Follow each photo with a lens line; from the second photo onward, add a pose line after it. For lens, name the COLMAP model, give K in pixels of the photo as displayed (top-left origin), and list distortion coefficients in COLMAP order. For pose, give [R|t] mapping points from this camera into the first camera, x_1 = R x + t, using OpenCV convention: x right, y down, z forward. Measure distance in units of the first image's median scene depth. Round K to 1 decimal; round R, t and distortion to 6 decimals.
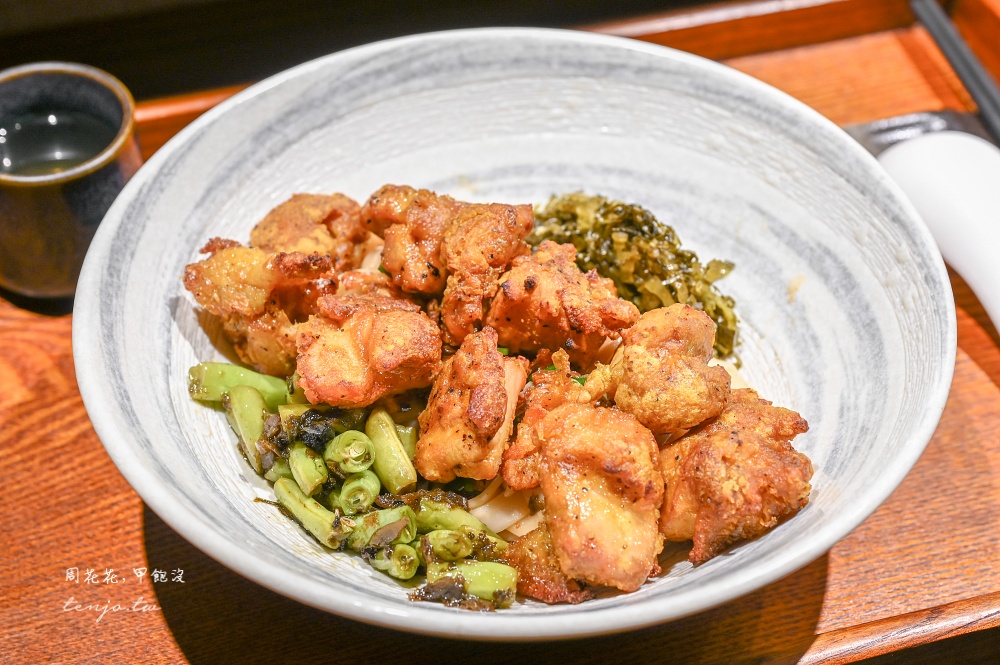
lens RADIAL K [[1688.5, 0, 501.7], [0, 1688.5, 332.7], [0, 0, 1]] dist [-0.037090, 0.000000]
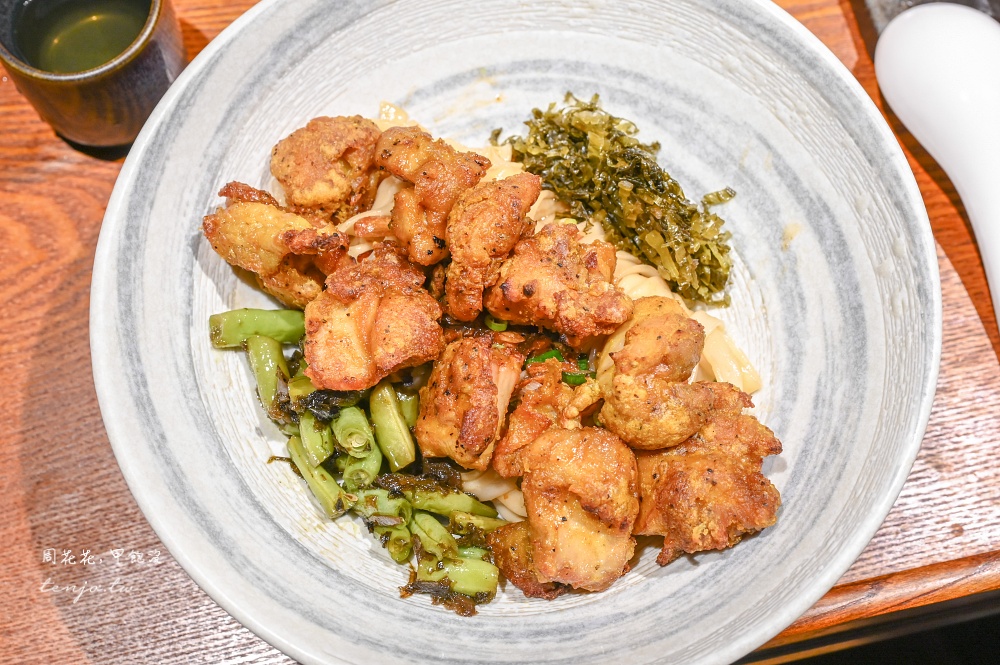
lens RADIAL K [[1234.3, 0, 495.7], [0, 1234.3, 331.9], [0, 0, 1]] dist [-0.017930, 0.000000]
pose [[0.997871, 0.057760, -0.030271, 0.019811], [-0.040775, 0.914906, 0.401602, -0.287781], [0.050892, -0.399512, 0.915314, 0.284938]]
